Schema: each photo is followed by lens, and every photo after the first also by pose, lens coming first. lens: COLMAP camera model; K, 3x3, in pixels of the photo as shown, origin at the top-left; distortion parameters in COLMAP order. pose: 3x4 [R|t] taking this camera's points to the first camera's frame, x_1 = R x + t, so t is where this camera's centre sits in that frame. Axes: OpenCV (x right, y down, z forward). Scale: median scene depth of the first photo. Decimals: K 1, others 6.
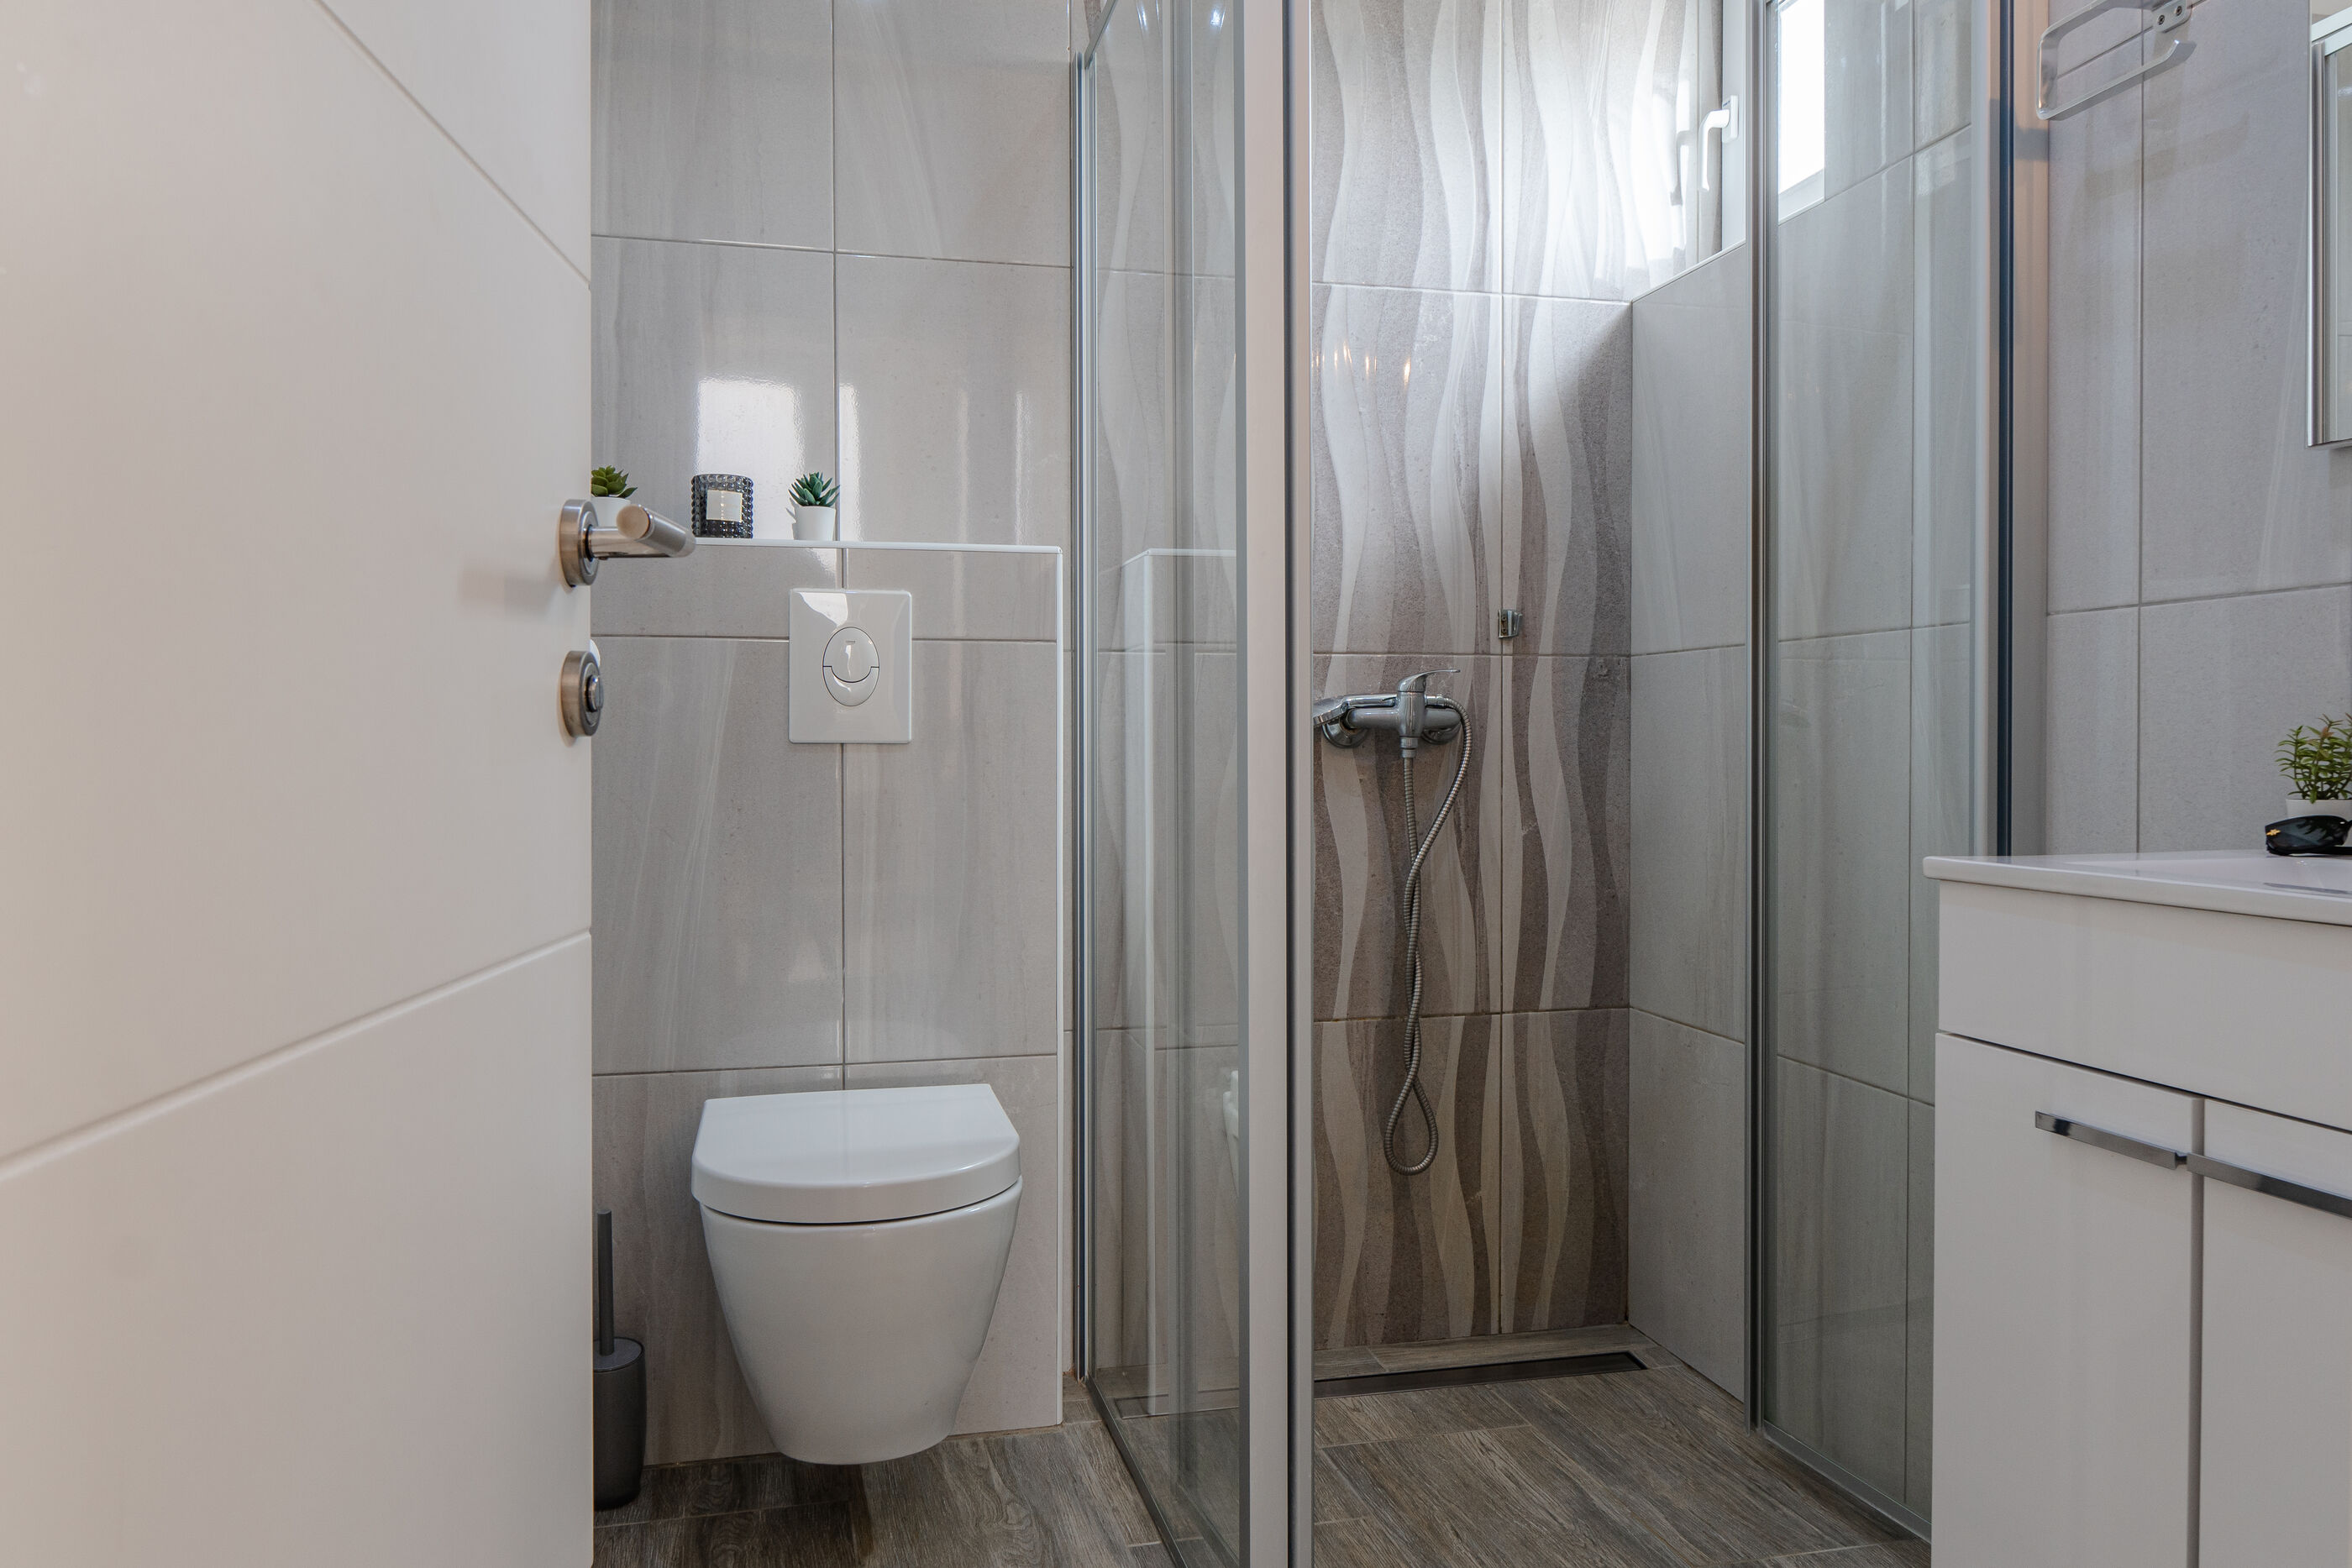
lens RADIAL K [[1633.2, 0, 1148.3], [0, 1633.2, 777.7], [0, 0, 1]] dist [-0.003080, -0.004515]
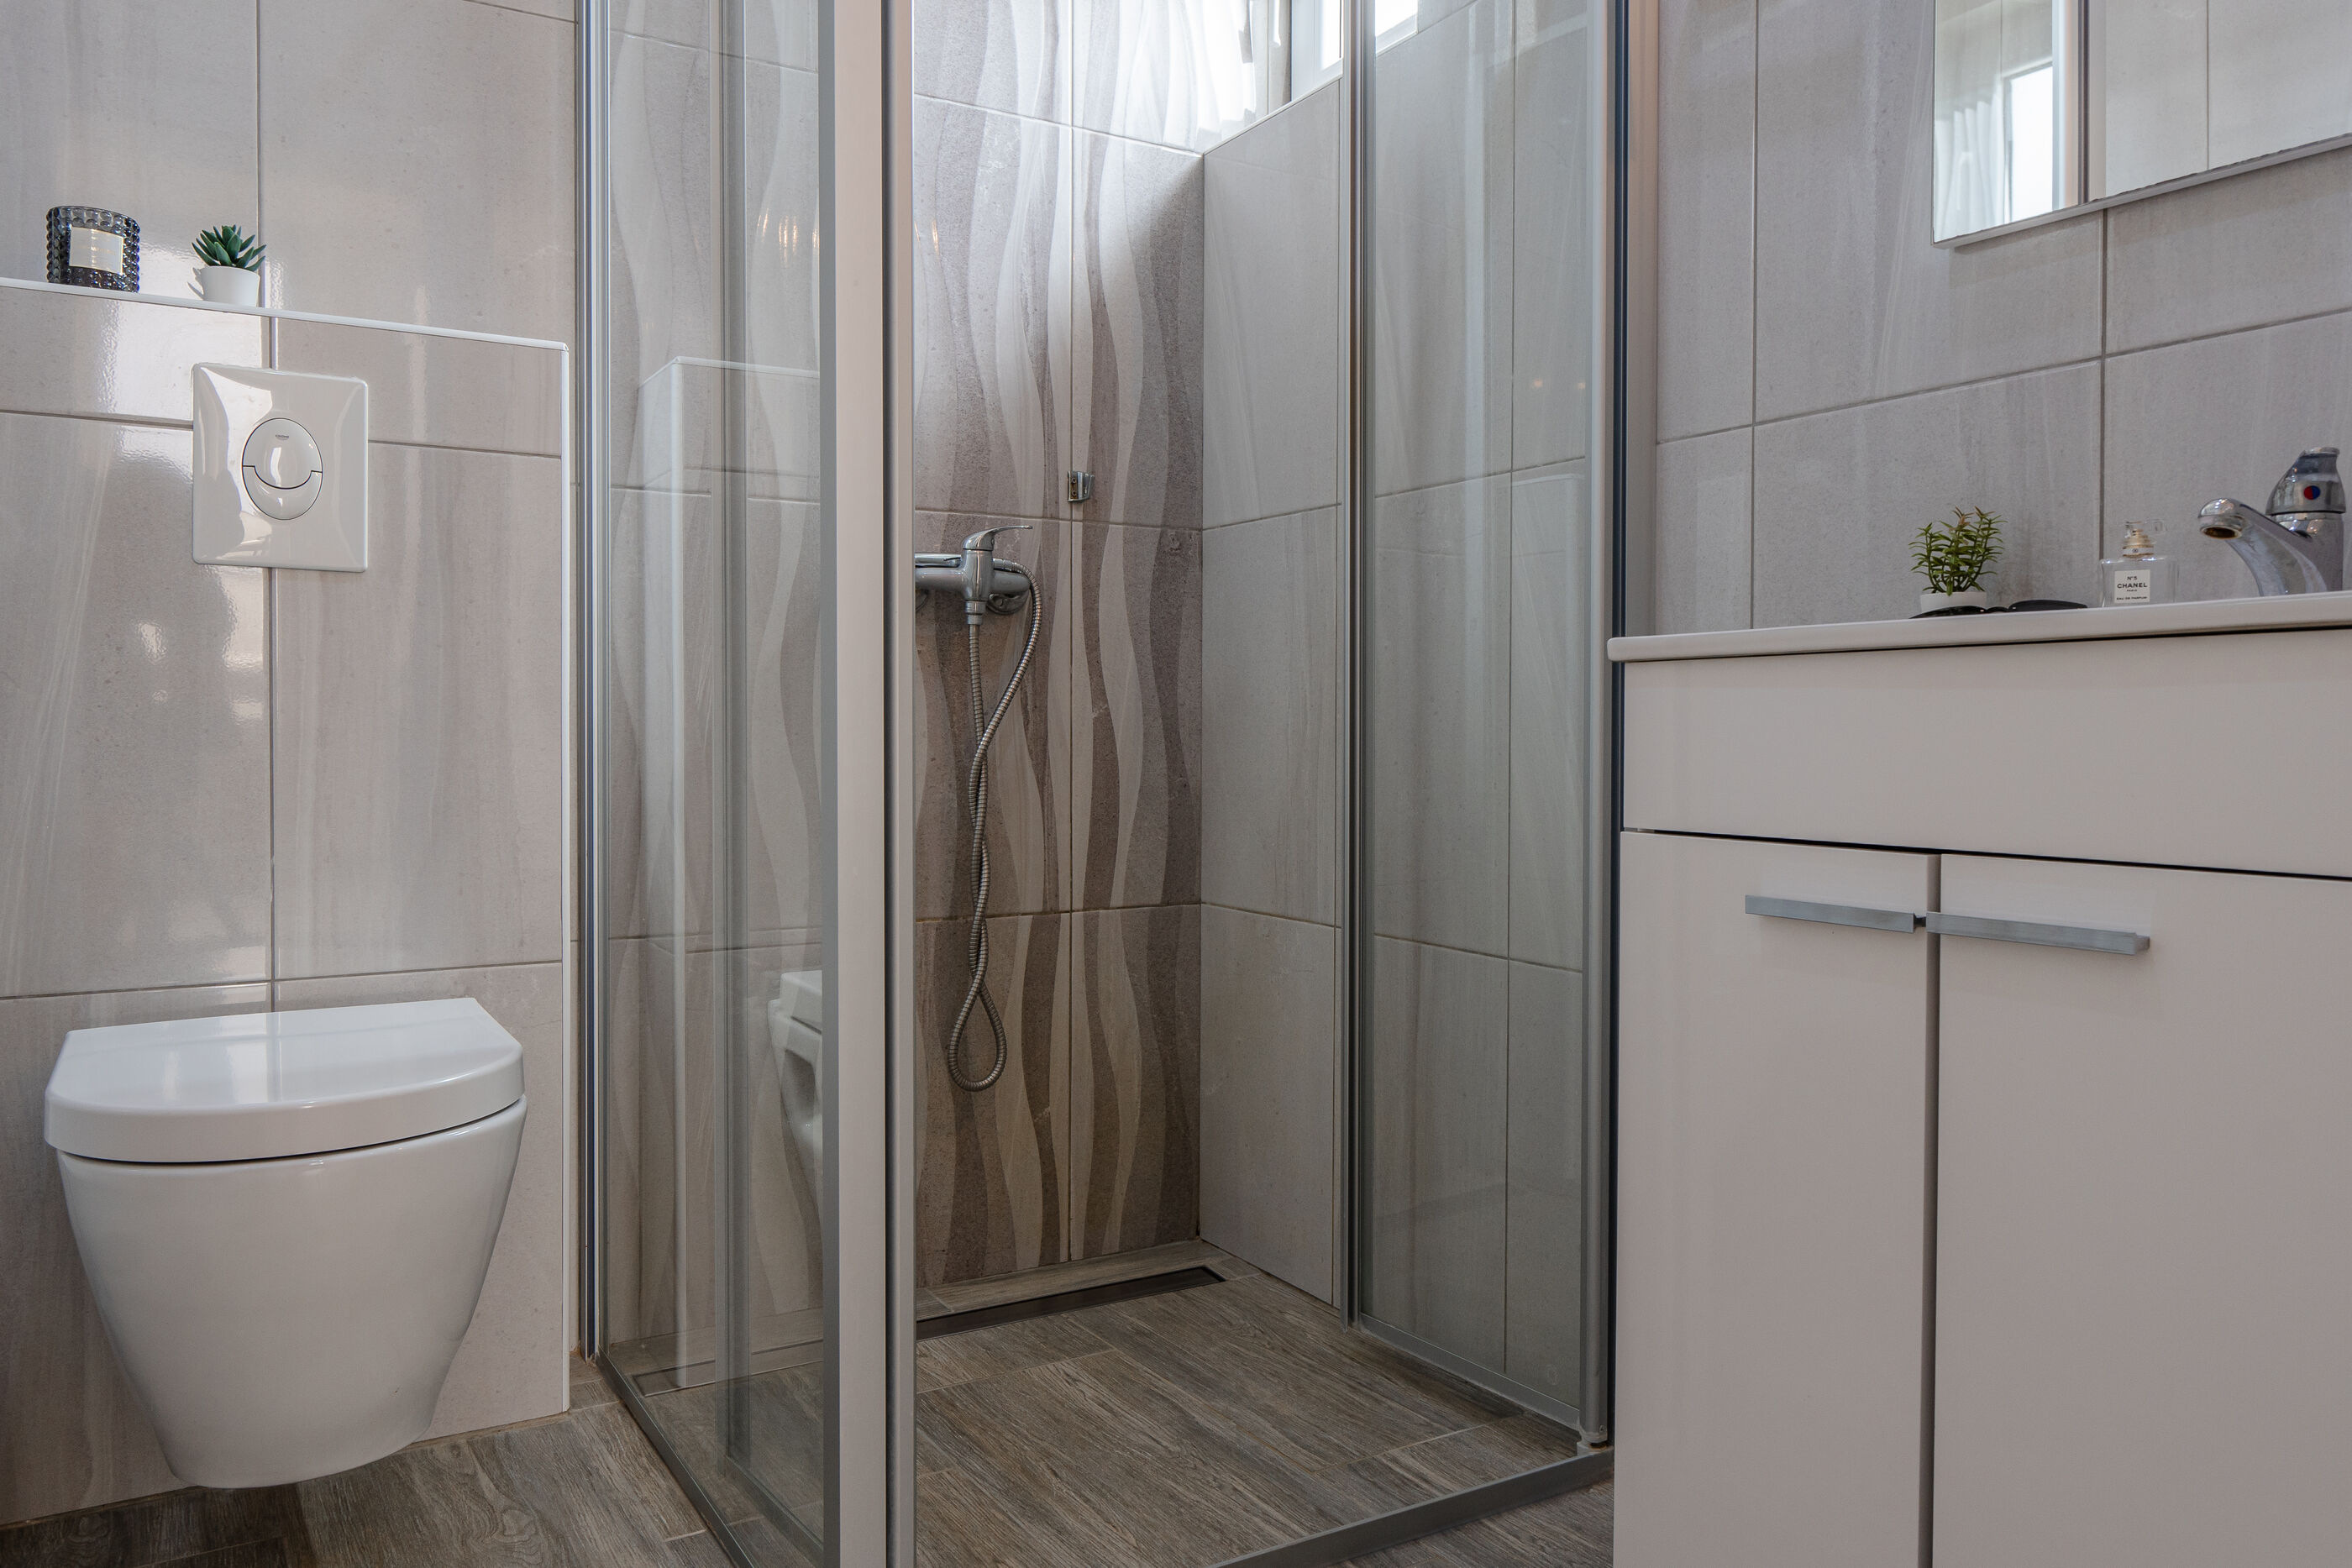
lens RADIAL K [[1633.2, 0, 1148.3], [0, 1633.2, 777.7], [0, 0, 1]] dist [-0.003080, -0.004515]
pose [[0.950751, -0.000752, 0.309956, -0.029393], [-0.000435, 0.999993, 0.003762, 0.072311], [-0.309956, -0.003712, 0.950744, 0.126669]]
